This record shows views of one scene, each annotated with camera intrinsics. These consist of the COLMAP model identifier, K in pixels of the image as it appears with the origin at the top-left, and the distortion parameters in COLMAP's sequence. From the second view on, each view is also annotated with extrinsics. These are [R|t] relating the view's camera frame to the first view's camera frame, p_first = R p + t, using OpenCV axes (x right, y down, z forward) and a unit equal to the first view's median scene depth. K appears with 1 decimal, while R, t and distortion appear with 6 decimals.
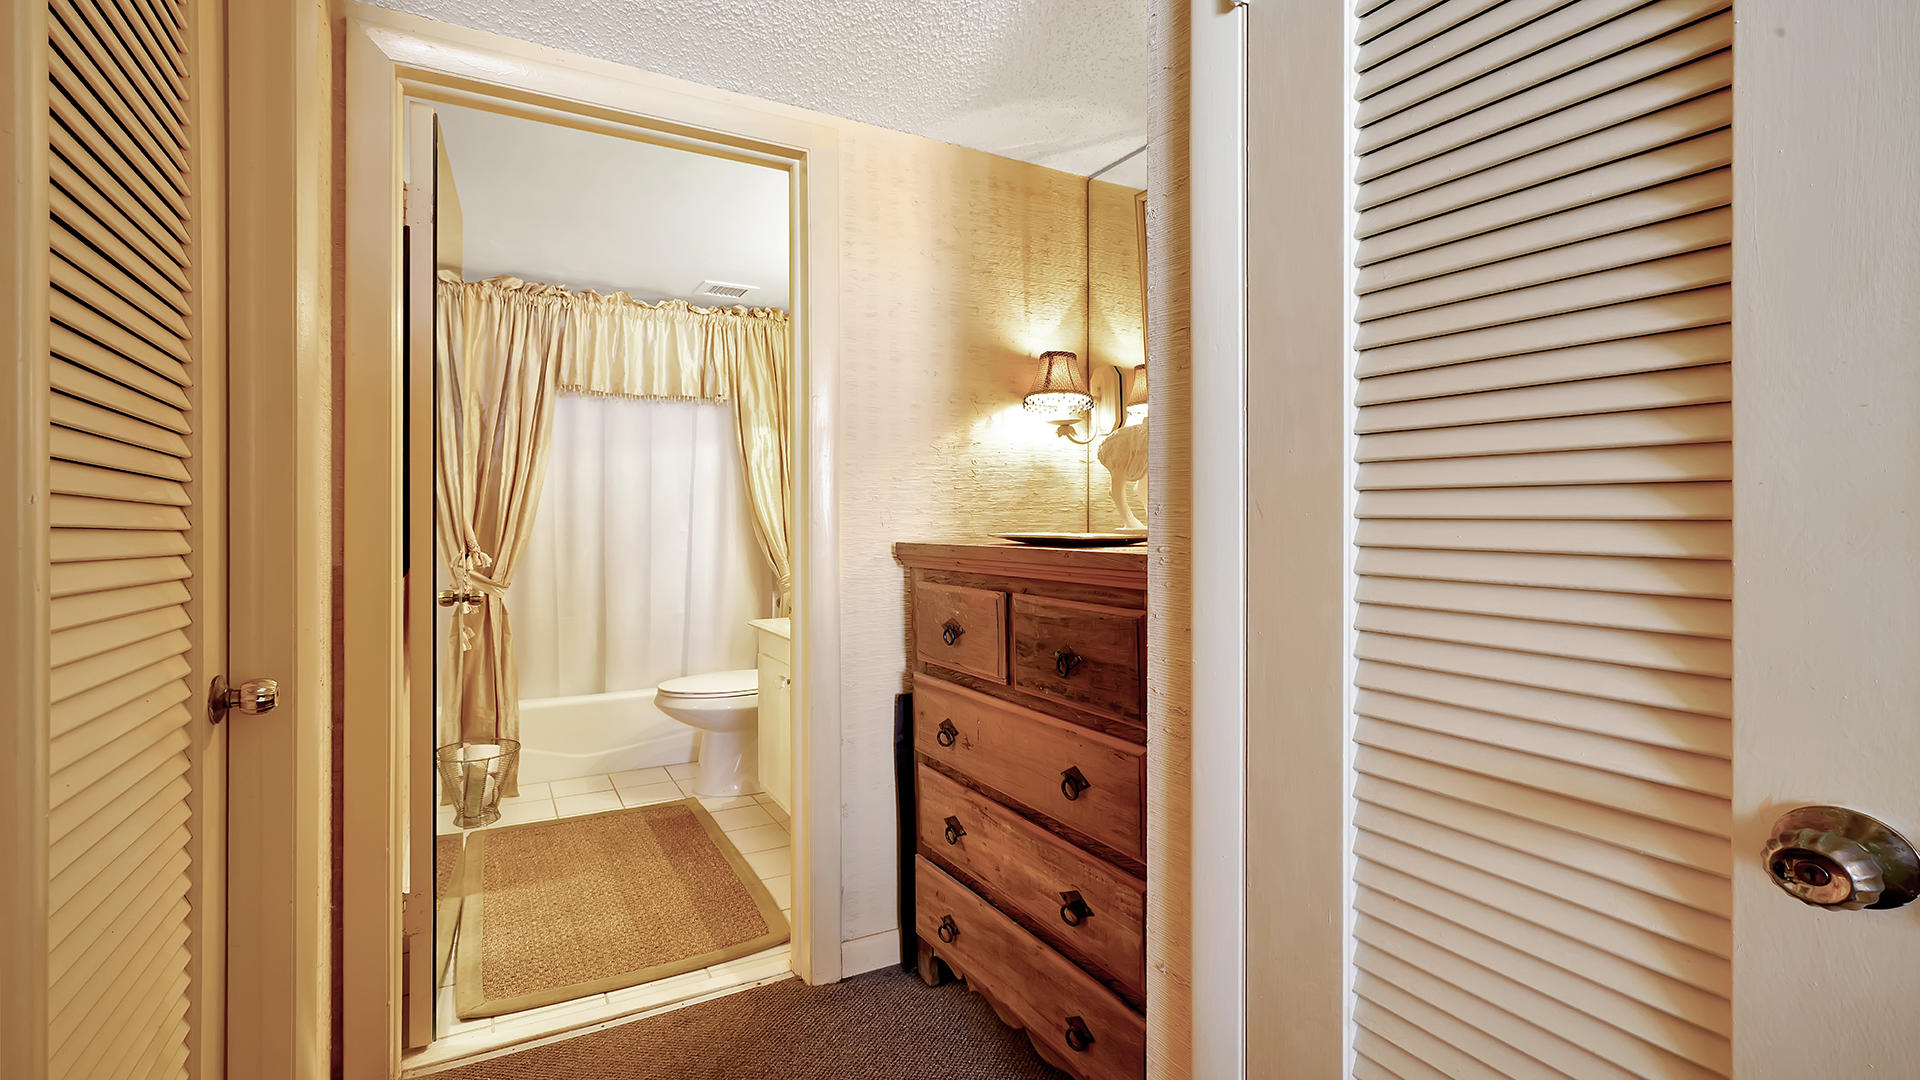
lens RADIAL K [[871.8, 0, 958.7], [0, 871.8, 526.2], [0, 0, 1]] dist [-0.001286, 0.001398]
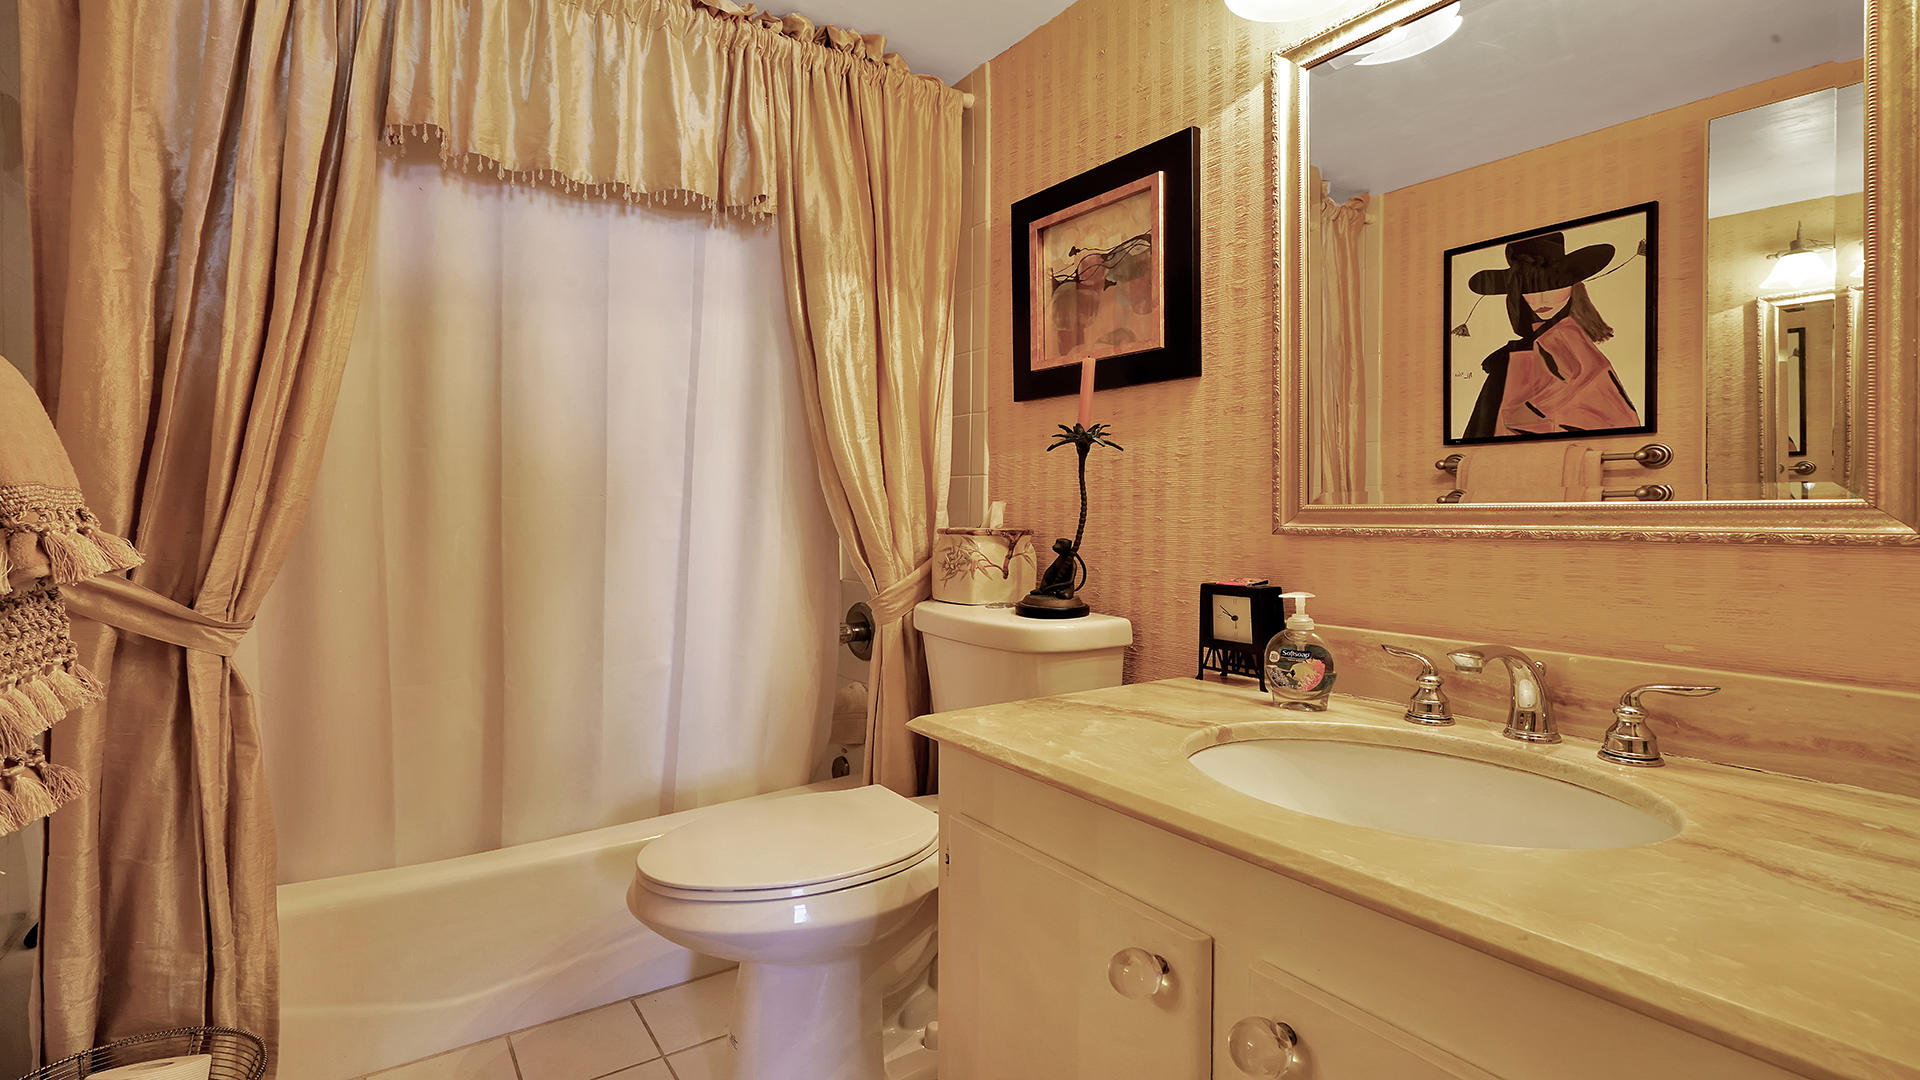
lens RADIAL K [[894.3, 0, 962.4], [0, 894.3, 524.5], [0, 0, 1]] dist [0.002359, 0.000471]
pose [[0.994286, -0.003331, 0.106700, -0.225359], [0.003719, 0.999987, -0.003429, 0.025262], [-0.106687, 0.003806, 0.994285, 0.531228]]
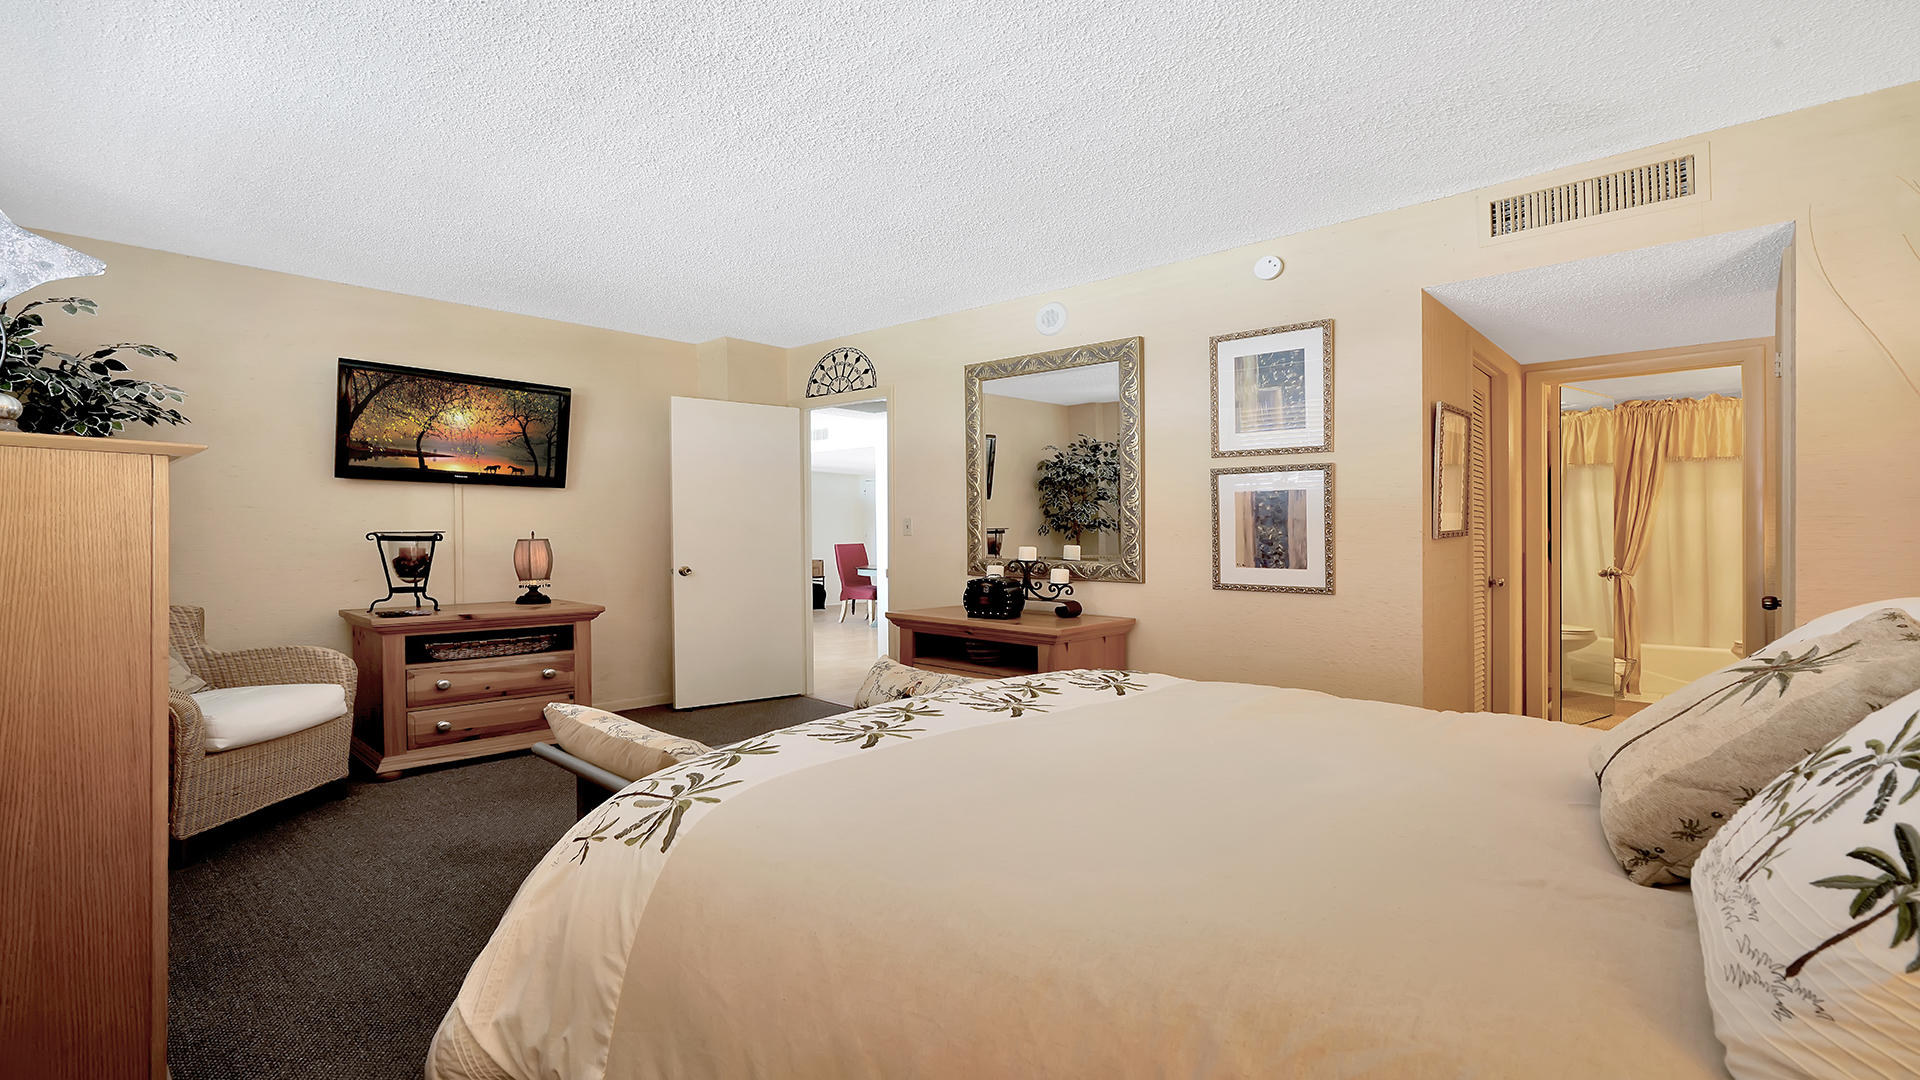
lens RADIAL K [[854.4, 0, 959.5], [0, 854.4, 535.4], [0, 0, 1]] dist [0.000294, 0.000782]
pose [[0.315718, -0.006204, -0.948833, 0.652693], [-0.003543, 0.999964, -0.007718, 0.006618], [0.948846, 0.005798, 0.315685, -0.791220]]
